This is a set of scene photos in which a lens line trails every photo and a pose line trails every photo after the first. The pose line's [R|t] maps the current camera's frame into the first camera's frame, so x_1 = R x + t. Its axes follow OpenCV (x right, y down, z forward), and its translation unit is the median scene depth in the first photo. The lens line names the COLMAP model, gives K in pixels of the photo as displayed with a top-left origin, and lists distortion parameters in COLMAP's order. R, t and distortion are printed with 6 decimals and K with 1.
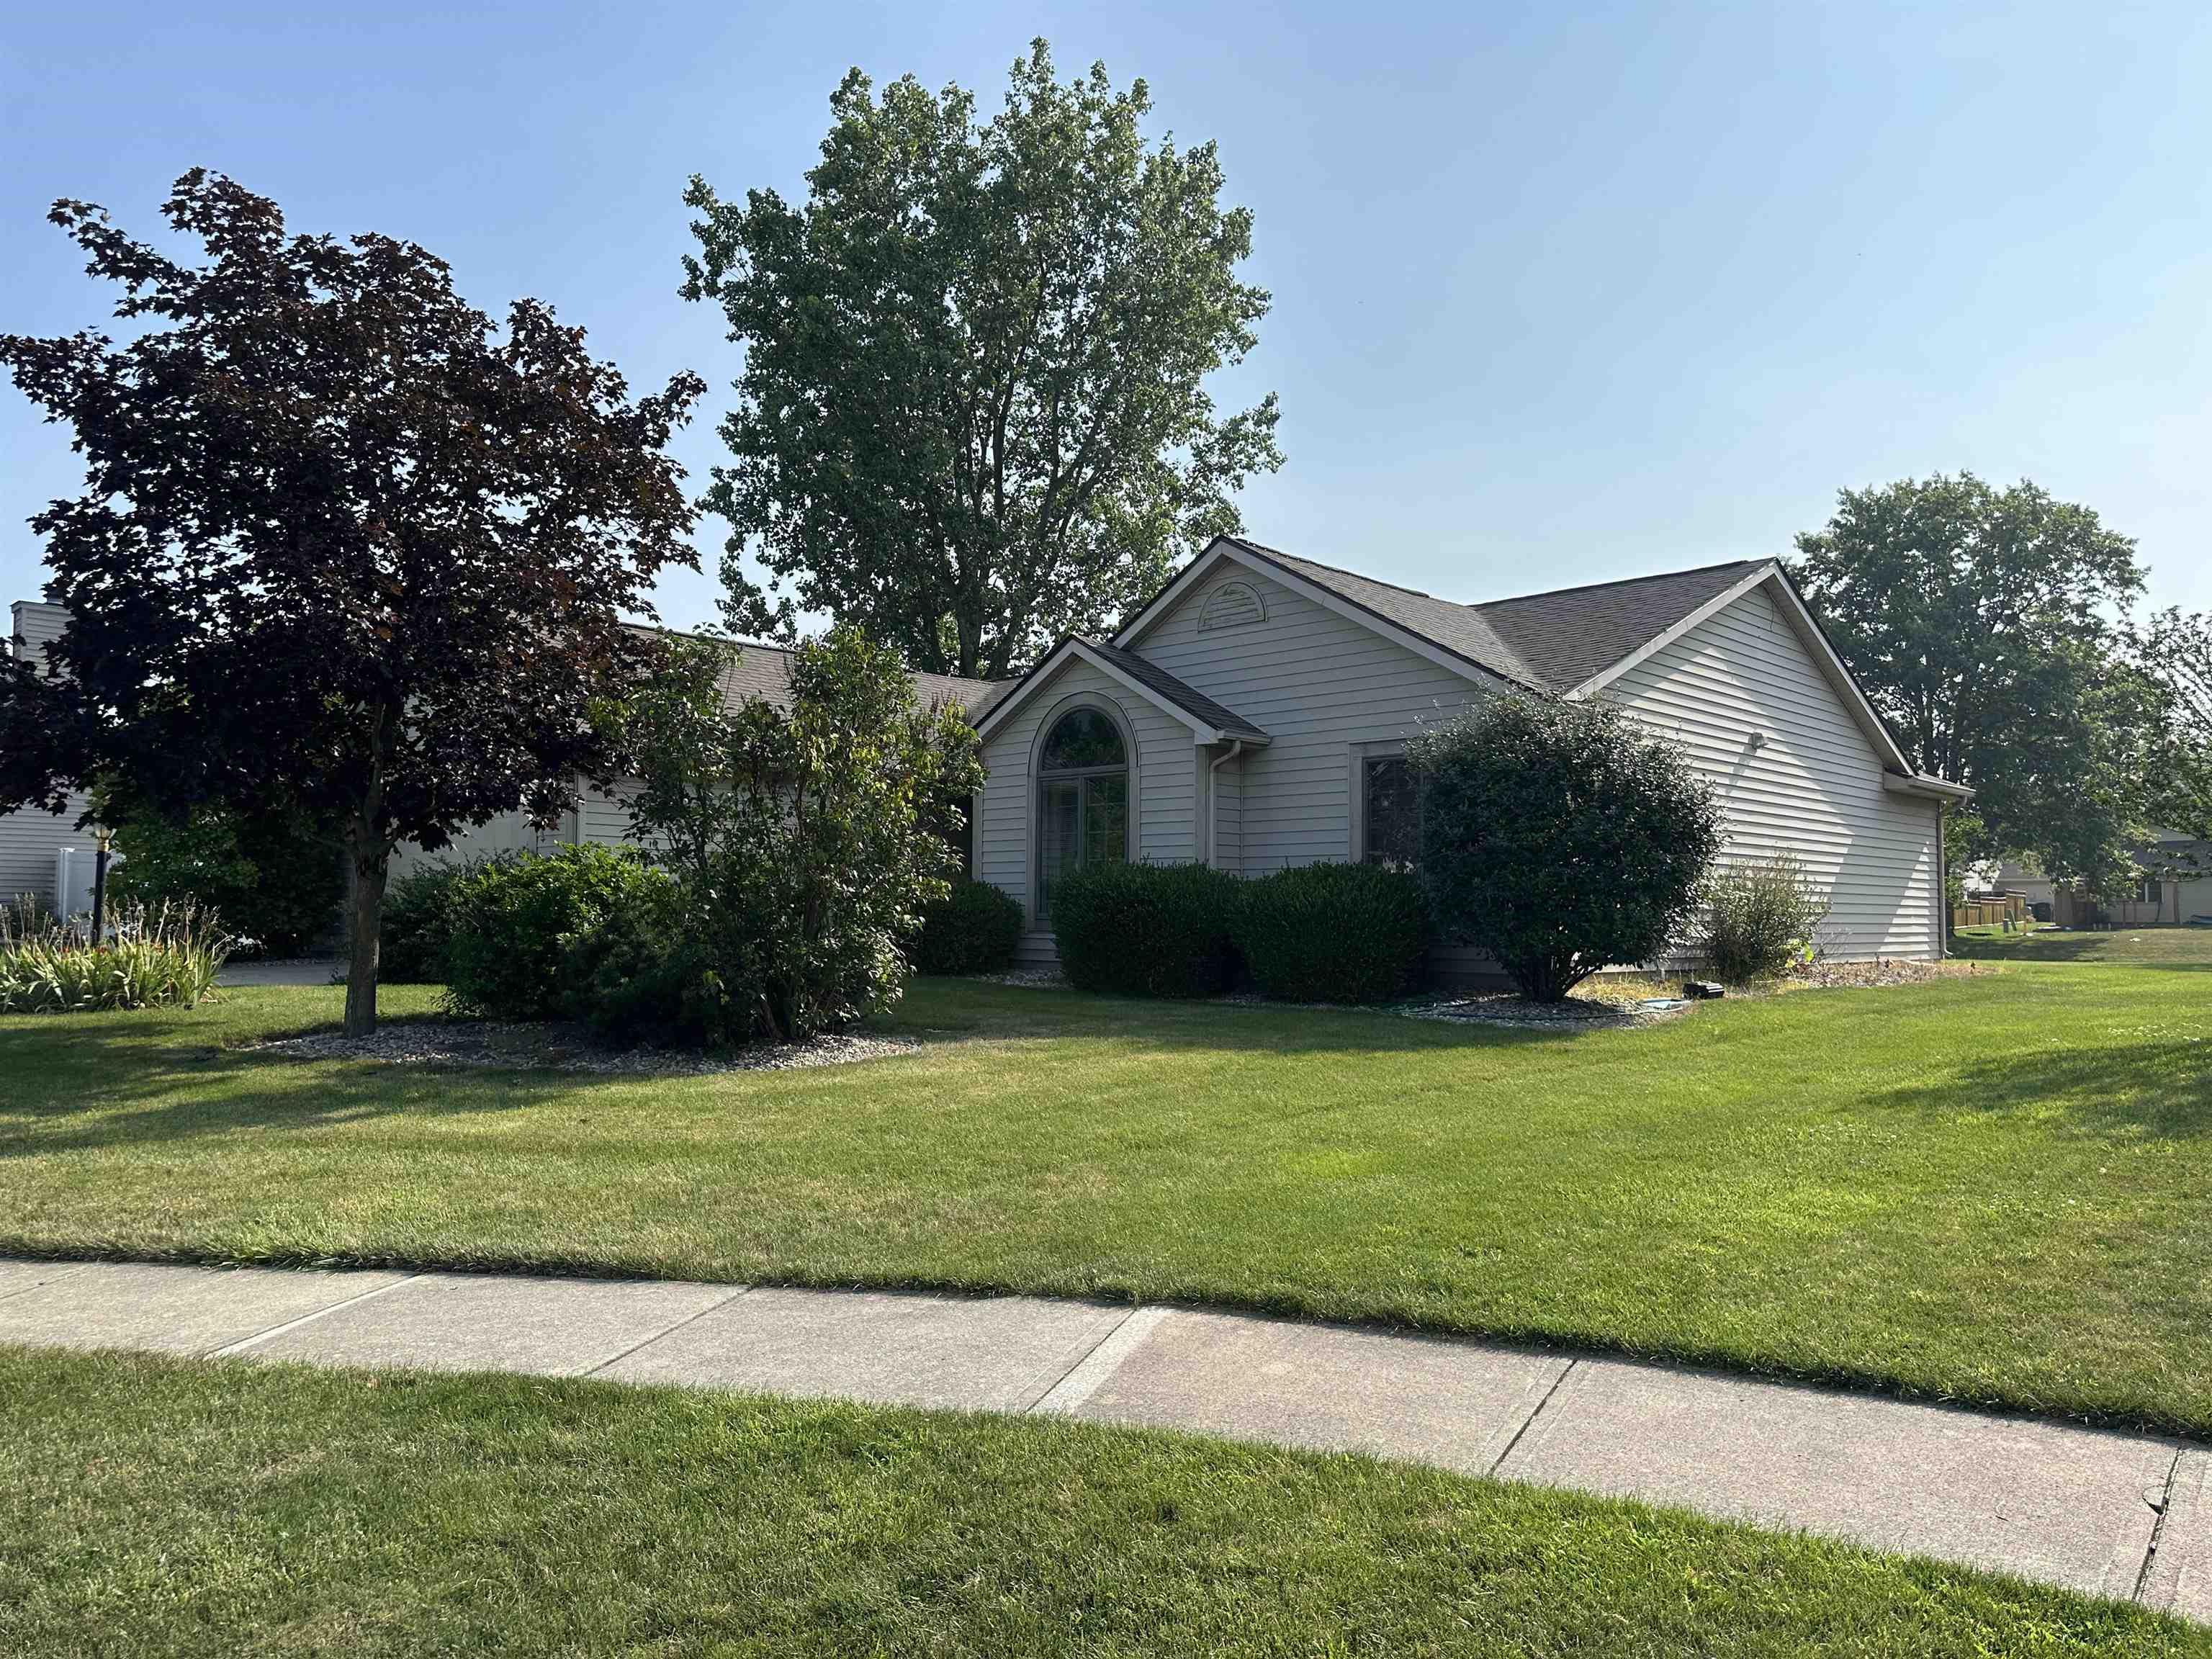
lens RADIAL K [[1541.6, 0, 1103.9], [0, 1541.6, 831.6], [0, 0, 1]] dist [0.086969, -0.119516]
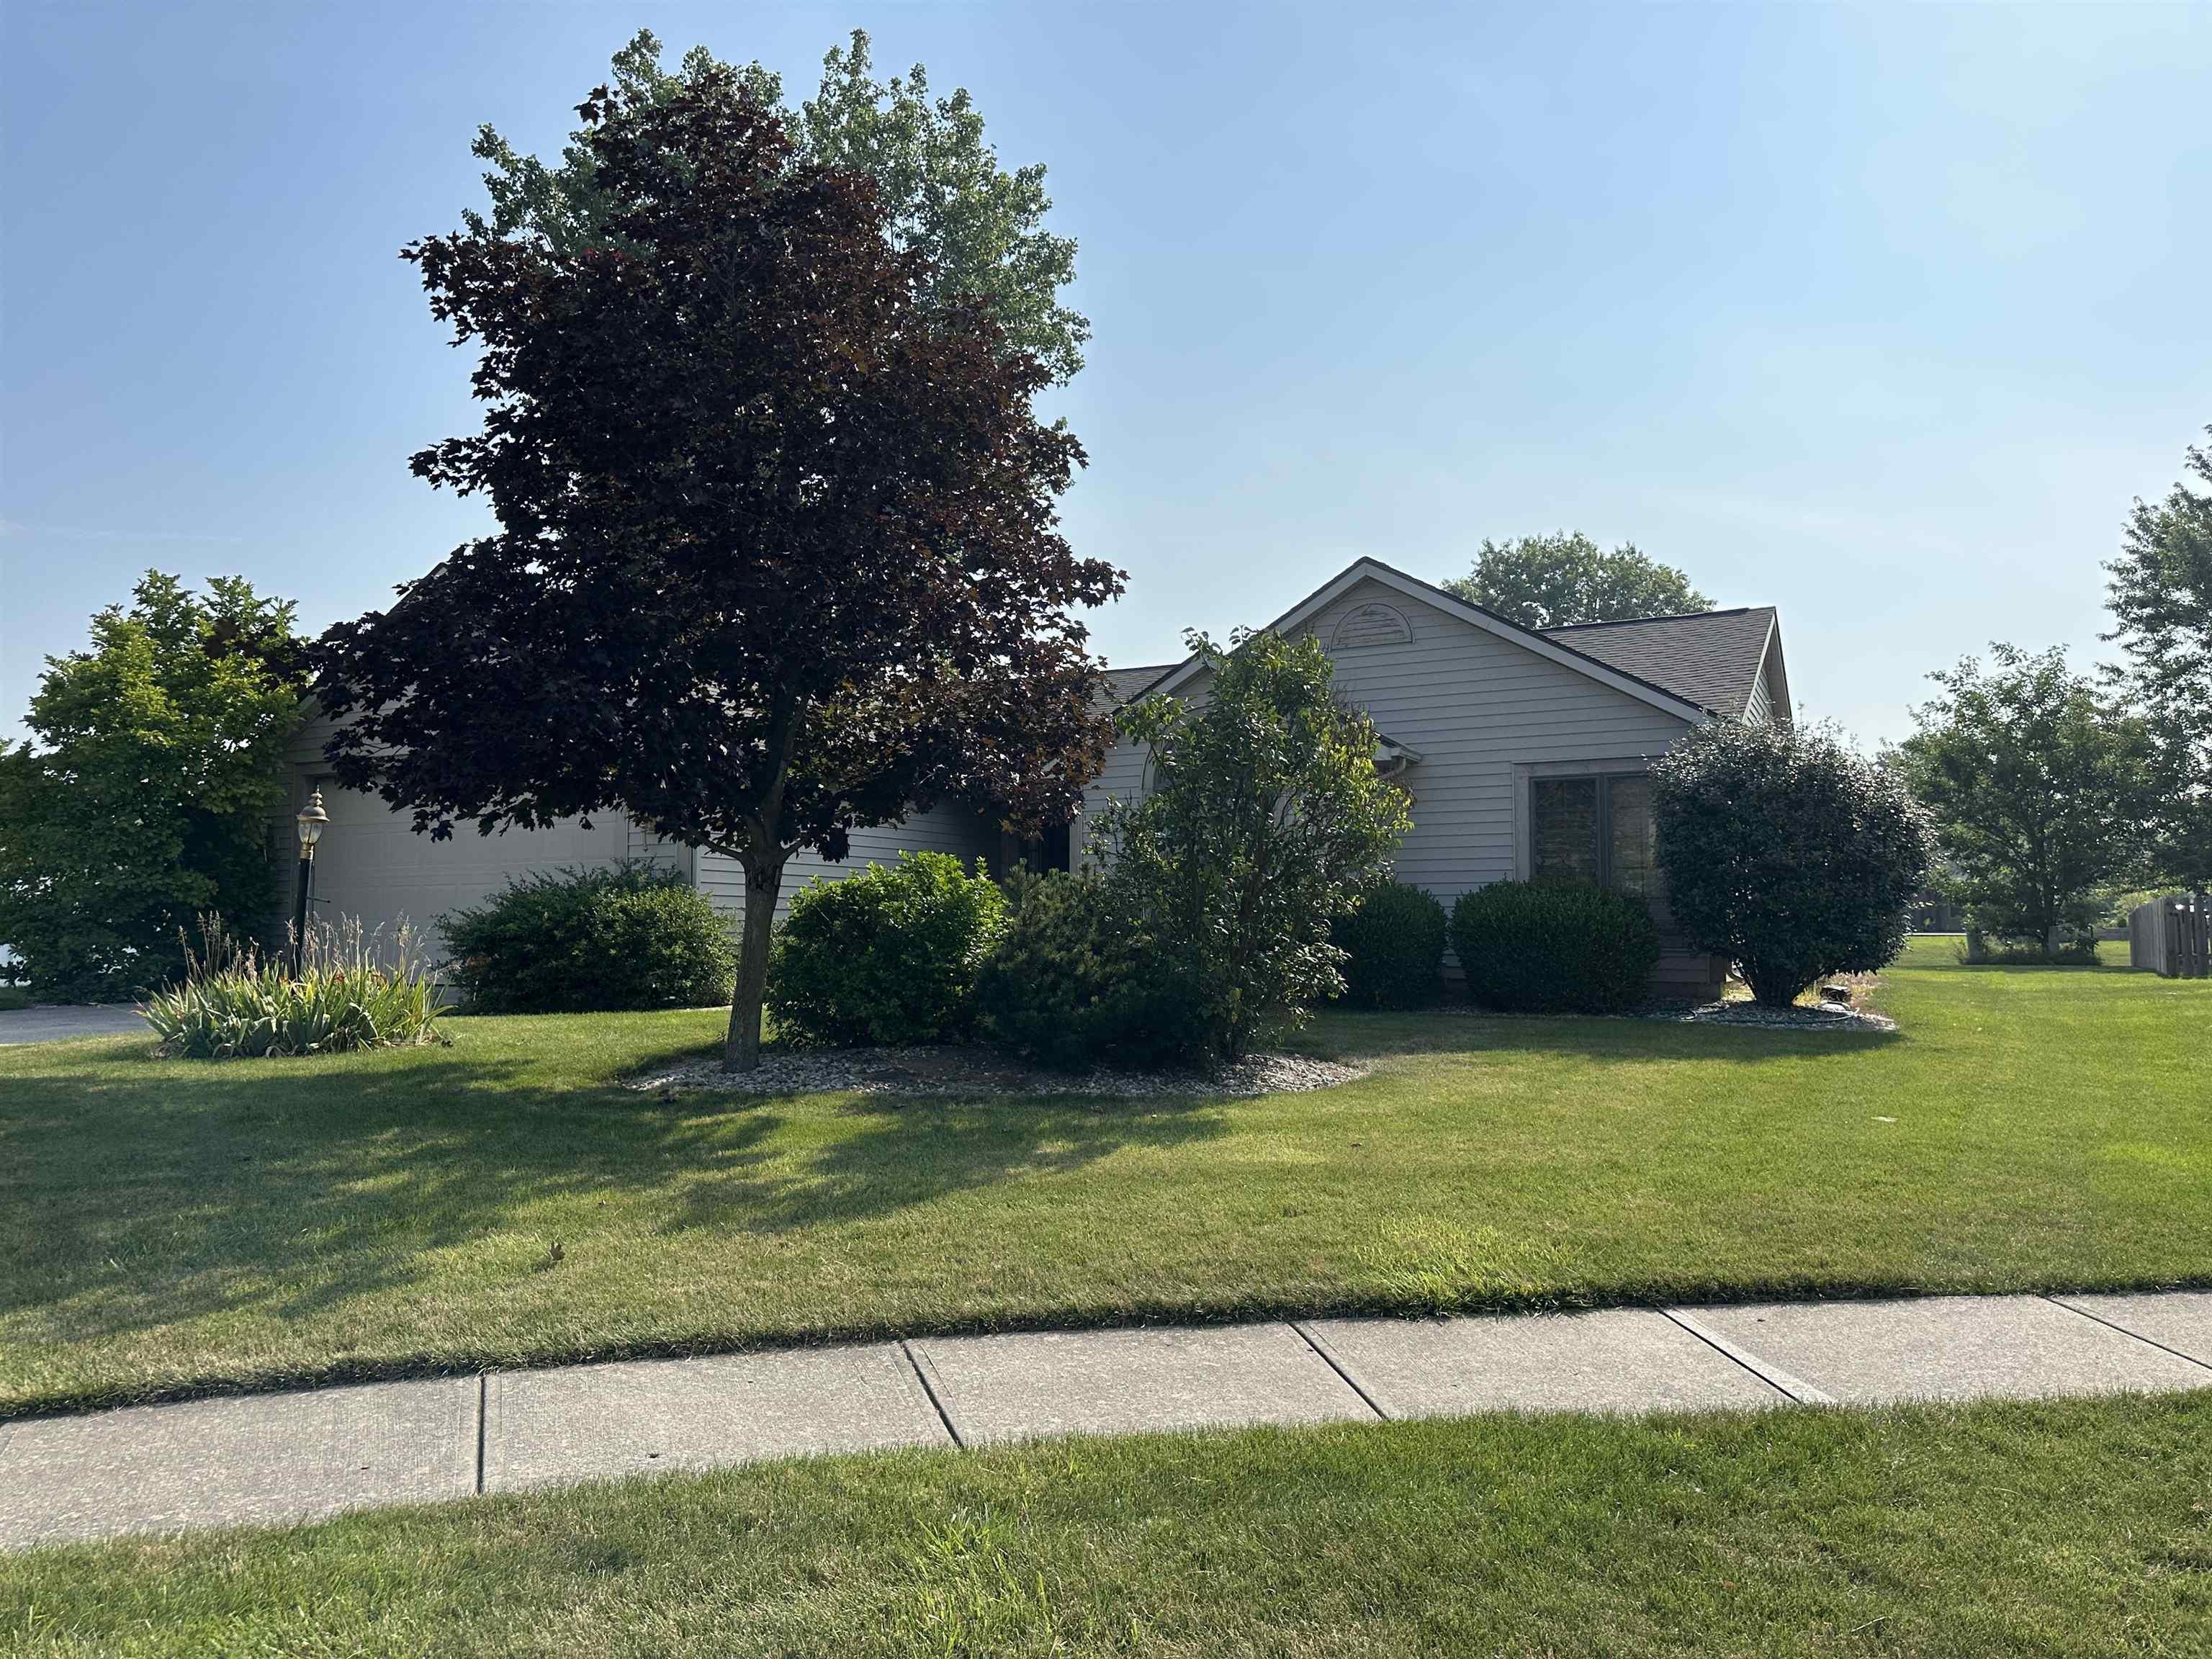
lens RADIAL K [[1541.6, 0, 1102.0], [0, 1541.6, 831.2], [0, 0, 1]] dist [0.086969, -0.119516]
pose [[0.961957, 0.009699, 0.273030, -0.162180], [-0.006727, 0.999908, -0.011817, 0.001318], [-0.273120, 0.009531, 0.961933, 0.027744]]
